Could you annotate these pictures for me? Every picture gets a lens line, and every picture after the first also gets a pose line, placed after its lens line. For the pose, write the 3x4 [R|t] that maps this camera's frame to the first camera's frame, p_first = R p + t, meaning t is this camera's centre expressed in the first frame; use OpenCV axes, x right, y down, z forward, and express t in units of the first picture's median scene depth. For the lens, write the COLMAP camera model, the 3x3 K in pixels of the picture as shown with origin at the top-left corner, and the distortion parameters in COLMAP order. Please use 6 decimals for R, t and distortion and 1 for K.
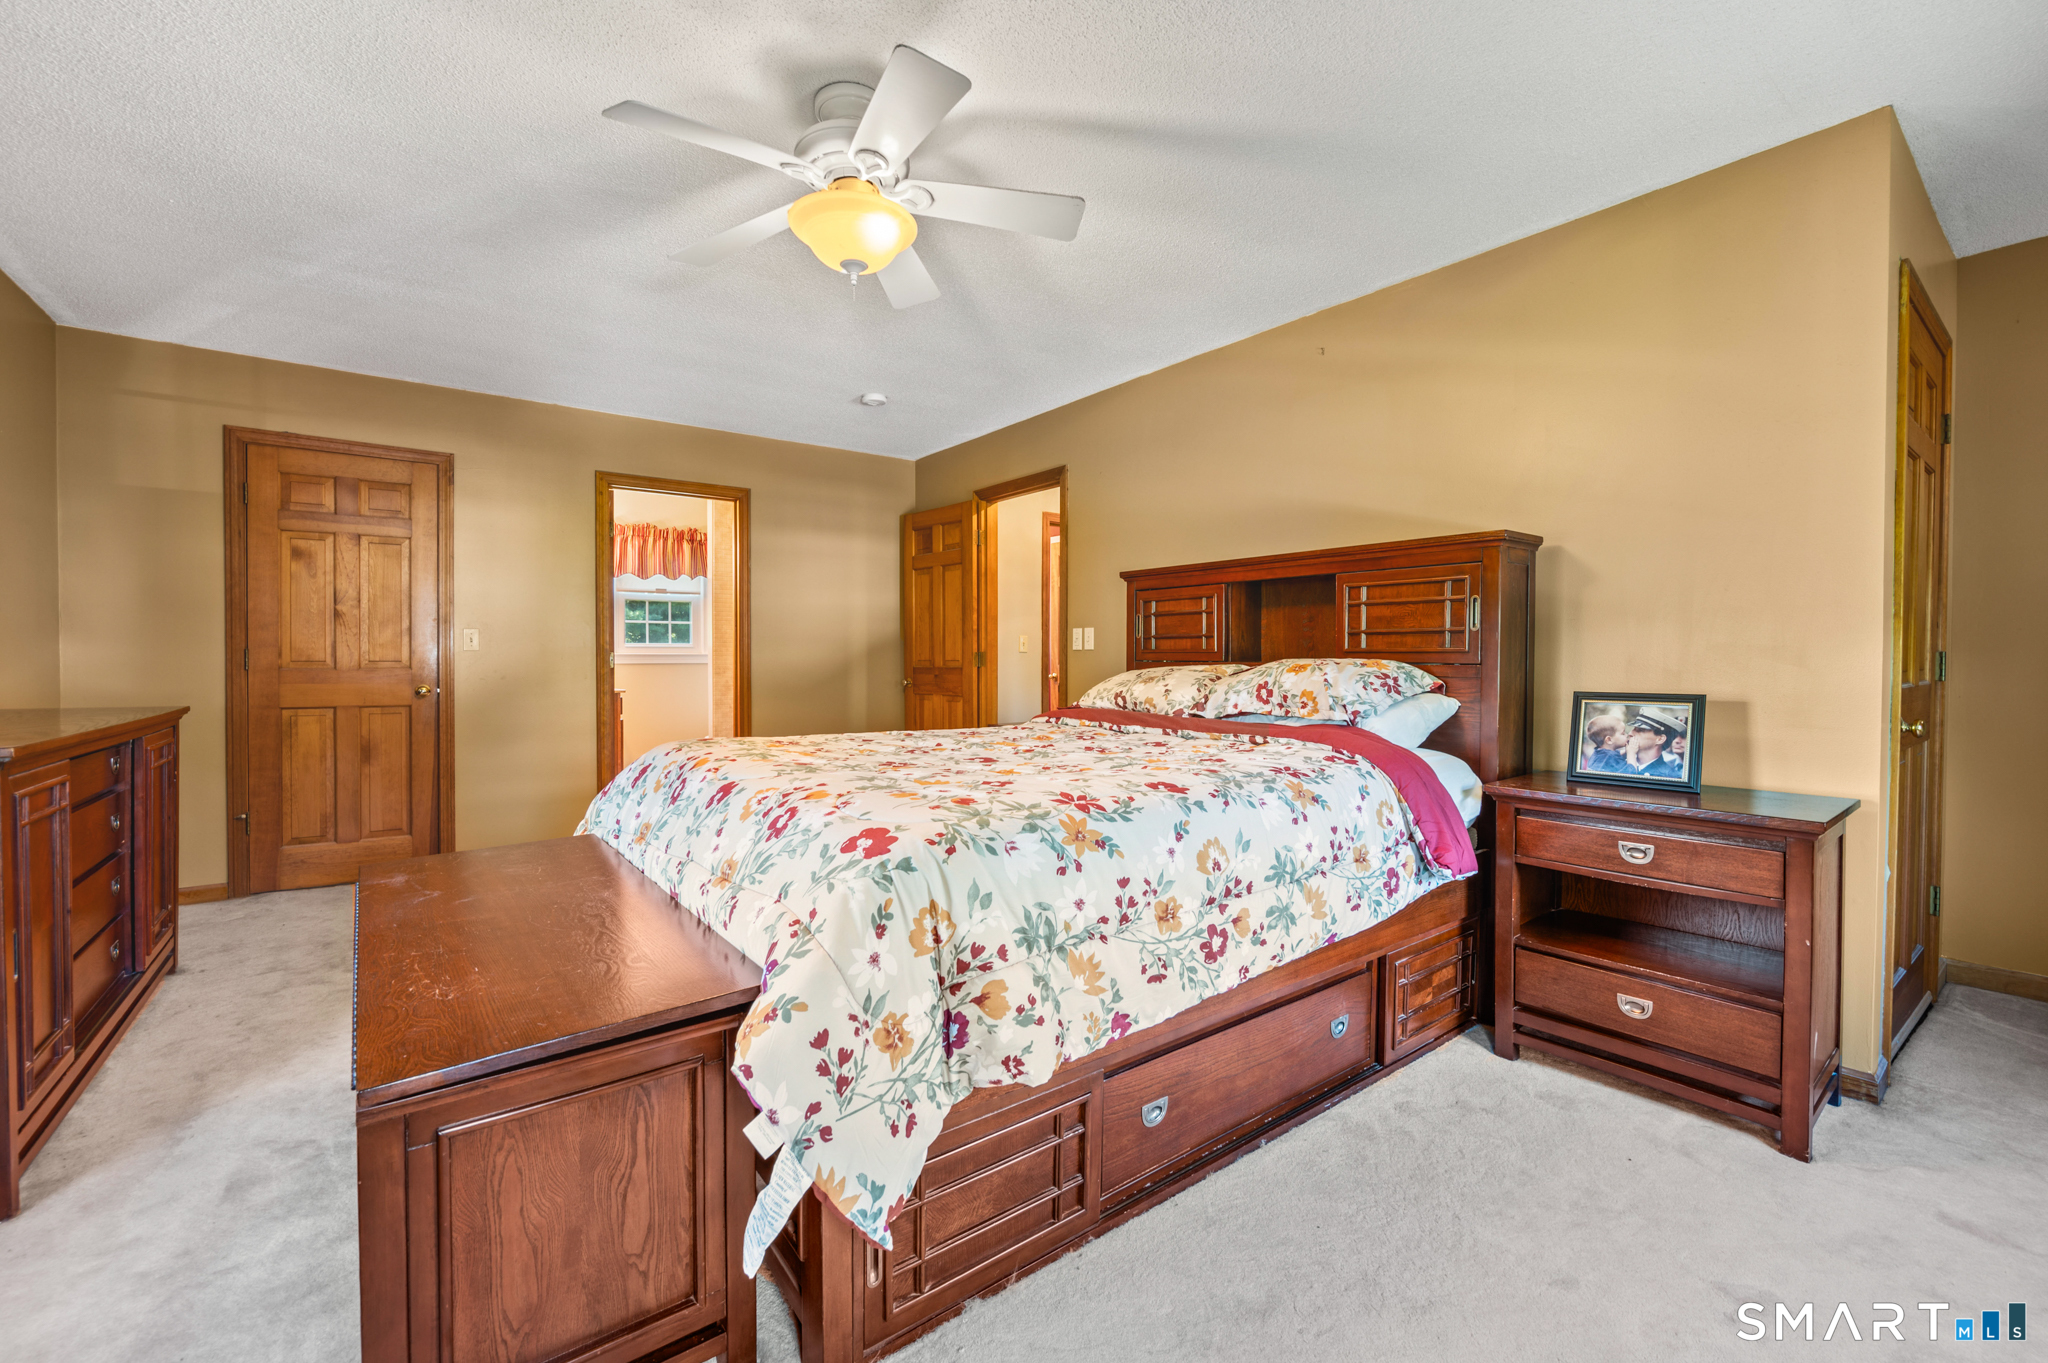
lens RADIAL K [[834.3, 0, 1020.5], [0, 834.3, 673.6], [0, 0, 1]] dist [0.001681, 0.000023]
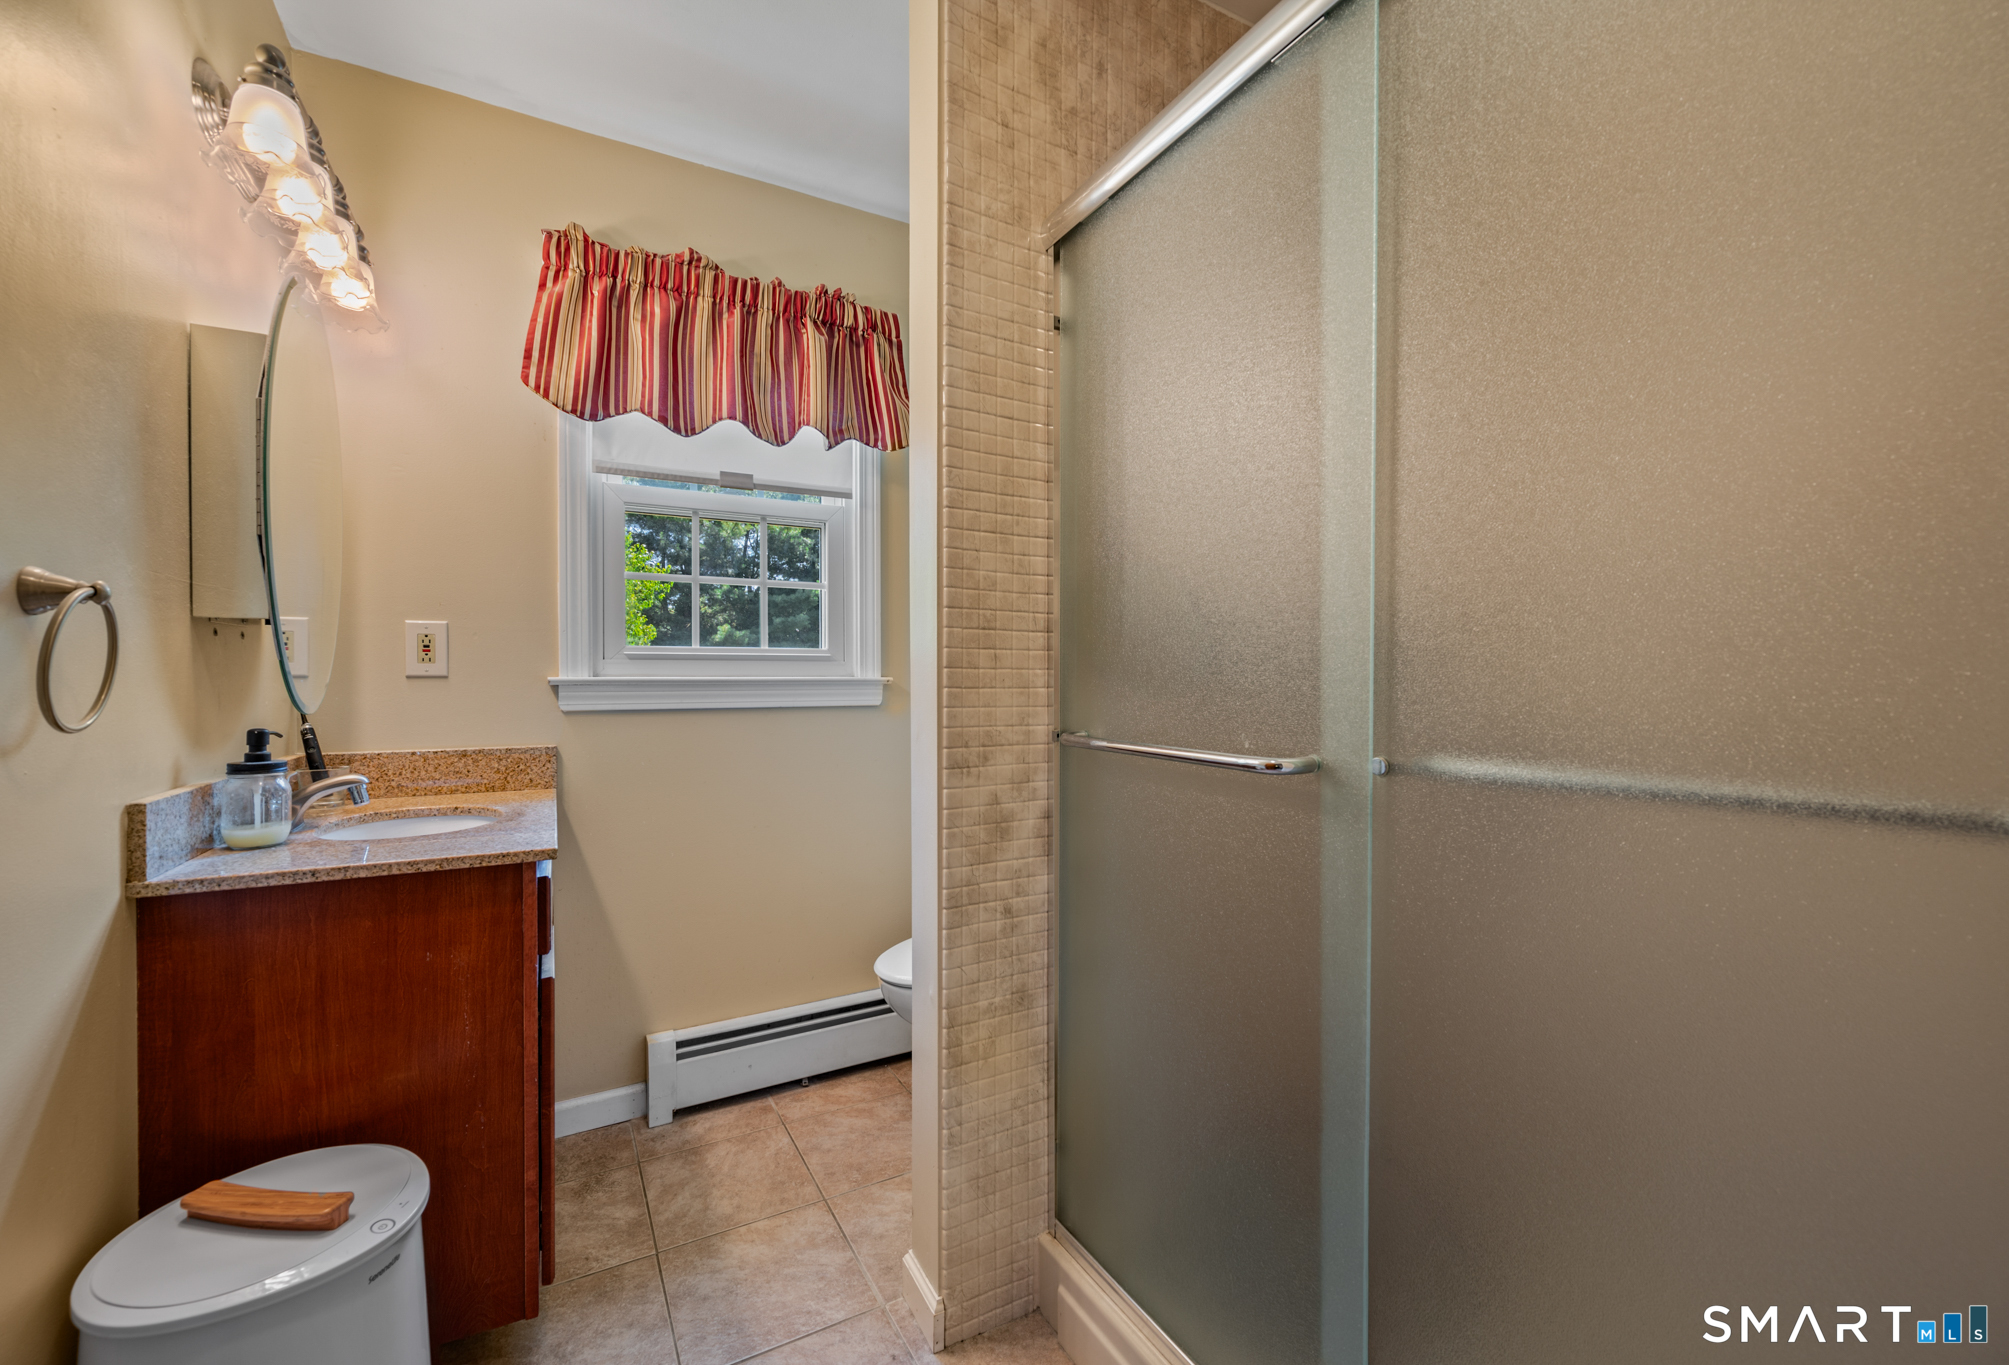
lens RADIAL K [[822.1, 0, 1002.0], [0, 822.1, 684.4], [0, 0, 1]] dist [-0.000223, -0.000004]
pose [[0.990891, -0.000832, -0.134663, -0.286939], [-0.001969, 0.999784, -0.020666, -0.015107], [0.134652, 0.020743, 0.990676, 0.702283]]
